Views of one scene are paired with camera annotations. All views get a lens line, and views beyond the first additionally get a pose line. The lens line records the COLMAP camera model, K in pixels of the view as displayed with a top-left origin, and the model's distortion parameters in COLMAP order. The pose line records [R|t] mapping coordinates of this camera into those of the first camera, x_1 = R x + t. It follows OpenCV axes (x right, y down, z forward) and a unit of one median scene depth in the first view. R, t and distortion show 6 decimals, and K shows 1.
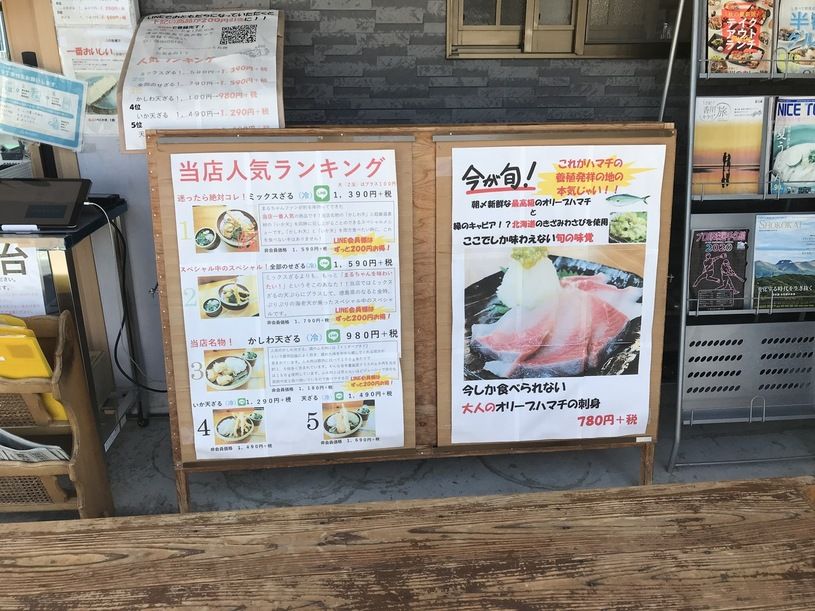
lens RADIAL K [[671.8, 0, 407.5], [0, 671.8, 305.5], [0, 0, 1]] dist [0.016187, 0.006700]
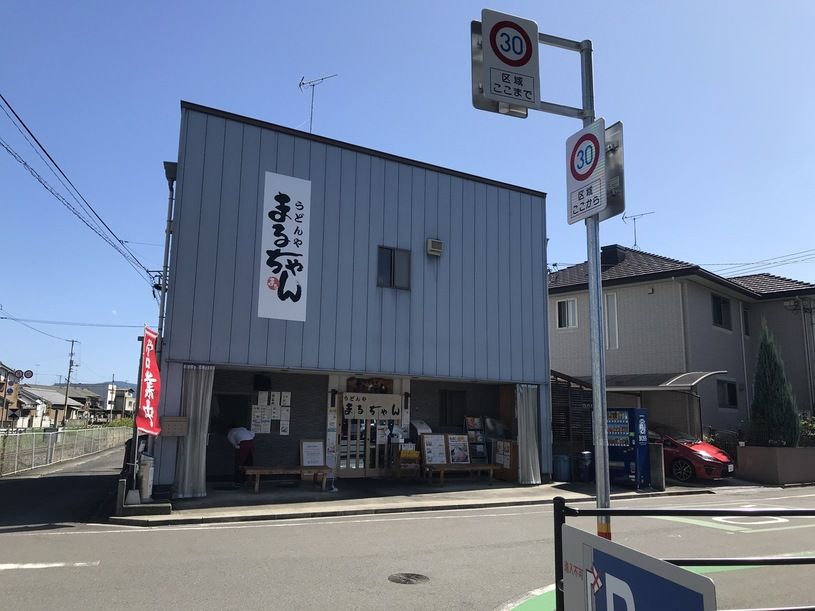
lens RADIAL K [[671.8, 0, 407.5], [0, 671.8, 305.5], [0, 0, 1]] dist [0.016187, 0.006700]
pose [[0.889796, 0.090860, 0.447222, -4.686621], [0.153874, 0.862860, -0.481451, 2.568015], [-0.429635, 0.497209, 0.753789, -6.549636]]
